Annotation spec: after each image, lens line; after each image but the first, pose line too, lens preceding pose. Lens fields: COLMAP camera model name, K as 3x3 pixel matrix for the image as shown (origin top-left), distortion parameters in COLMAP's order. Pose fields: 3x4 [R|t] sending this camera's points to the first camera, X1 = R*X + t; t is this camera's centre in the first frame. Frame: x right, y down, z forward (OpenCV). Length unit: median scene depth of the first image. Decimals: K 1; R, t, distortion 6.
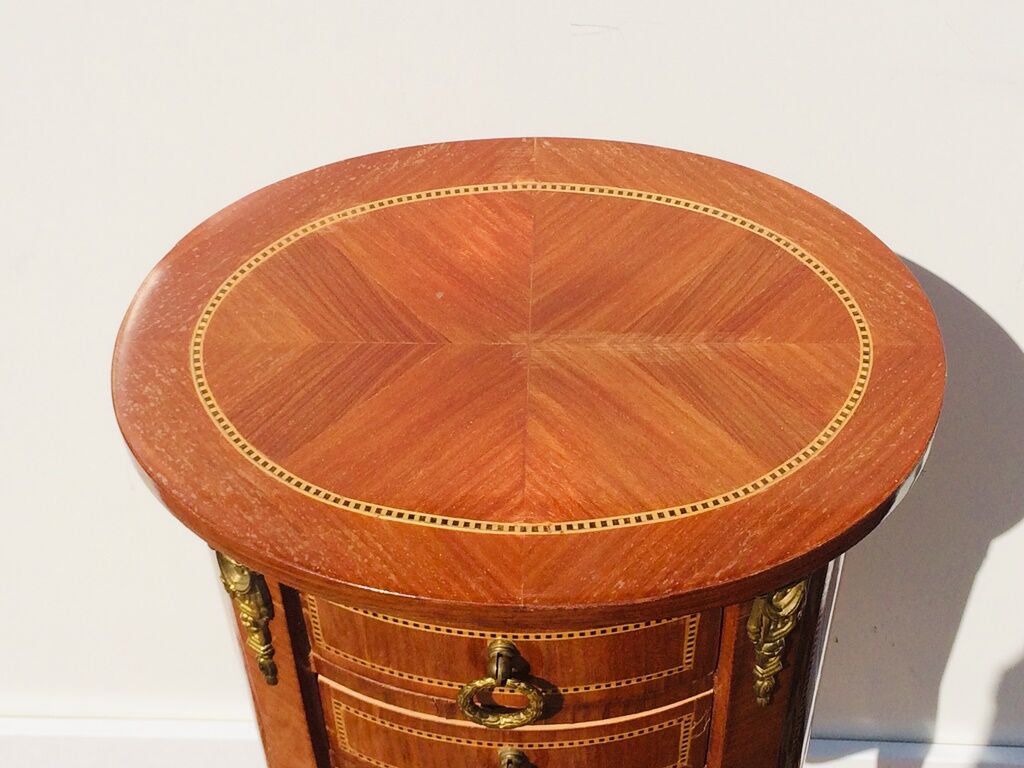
lens RADIAL K [[1762.2, 0, 531.5], [0, 1762.2, 404.5], [0, 0, 1]] dist [0.026843, 0.000000]
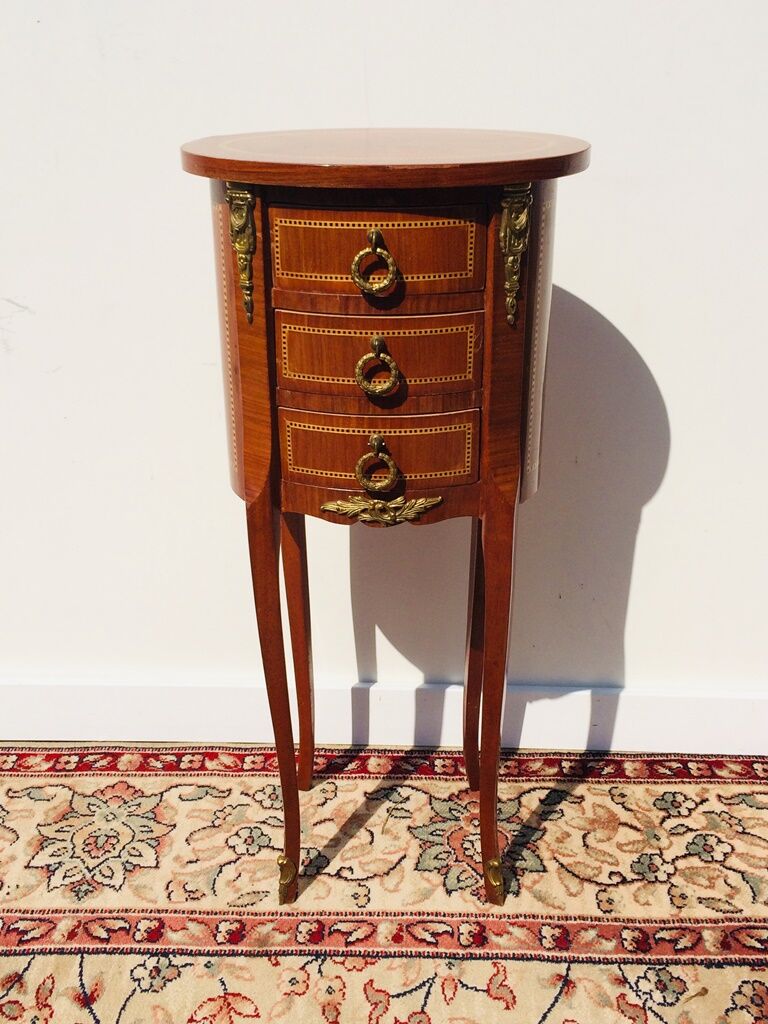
lens RADIAL K [[1091.2, 0, 386.3], [0, 1091.2, 501.0], [0, 0, 1]] dist [0.073930, 0.000000]
pose [[0.999717, 0.002578, 0.023654, -0.032156], [0.007967, 0.900463, -0.434861, 0.937742], [-0.022421, 0.434926, 0.900187, 0.034192]]
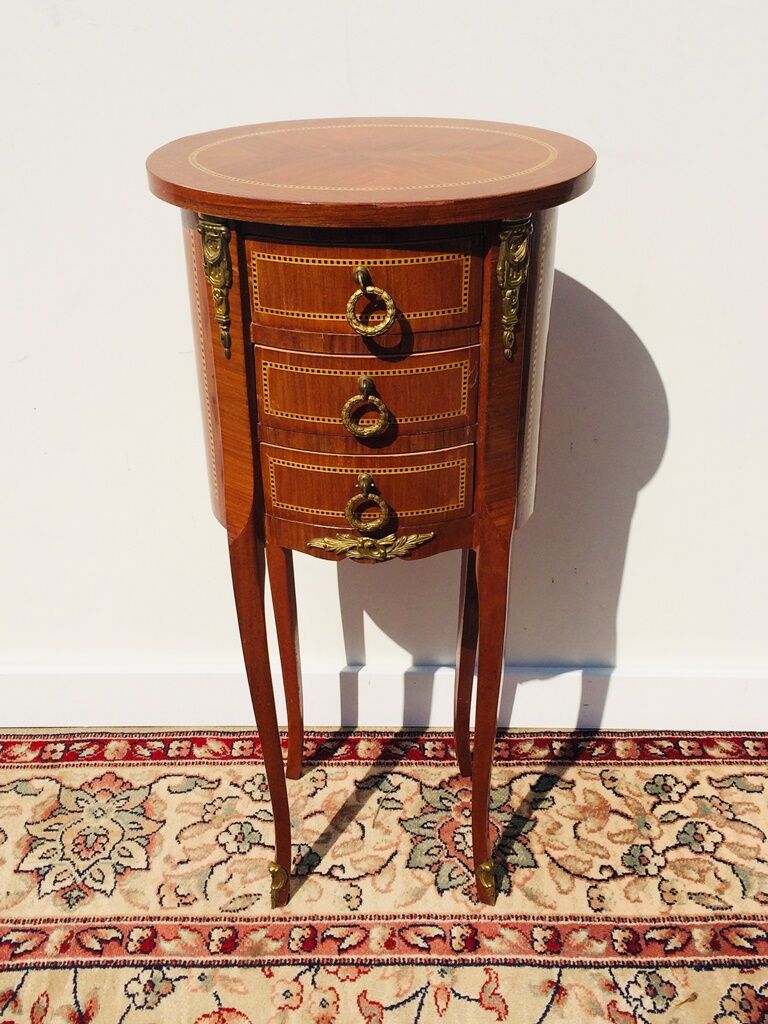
lens RADIAL K [[1091.2, 0, 382.3], [0, 1091.2, 498.3], [0, 0, 1]] dist [0.073930, 0.000000]
pose [[0.999289, -0.011262, 0.035968, -0.038438], [0.022329, 0.945708, -0.324250, 0.721712], [-0.030364, 0.324823, 0.945287, 0.019513]]
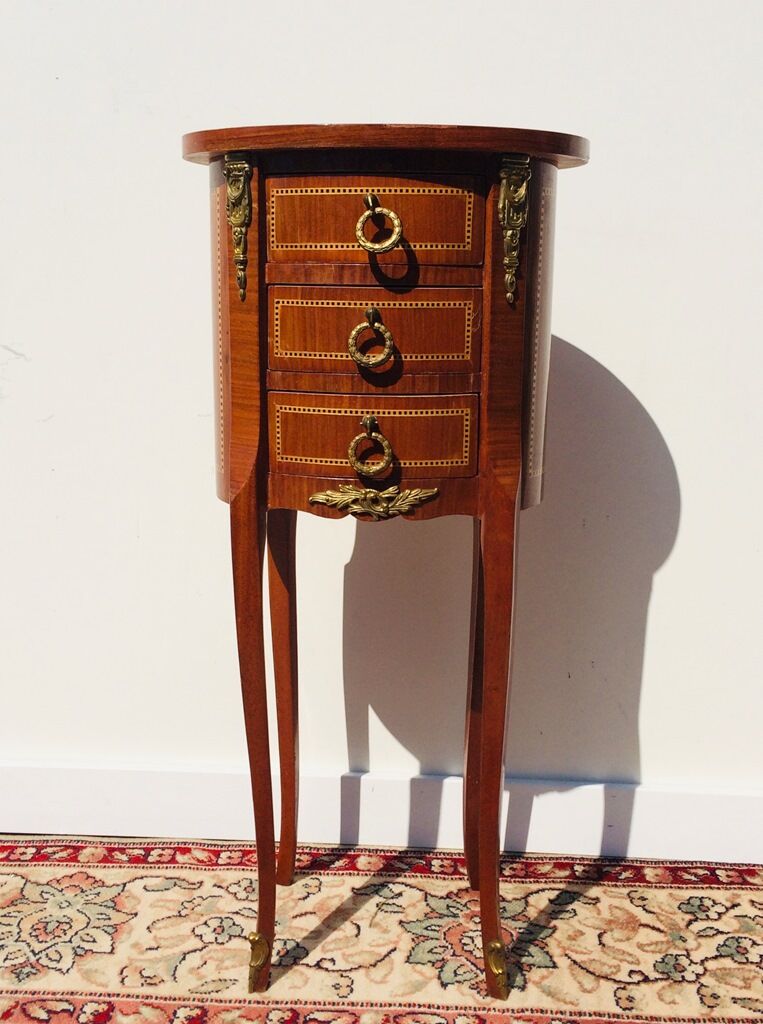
lens RADIAL K [[1107.4, 0, 386.3], [0, 1107.4, 512.9], [0, 0, 1]] dist [0.062218, 0.000000]
pose [[0.999606, 0.025388, 0.011998, -0.006345], [-0.012612, 0.787681, -0.615954, 1.165892], [-0.025089, 0.615559, 0.787691, 0.251220]]
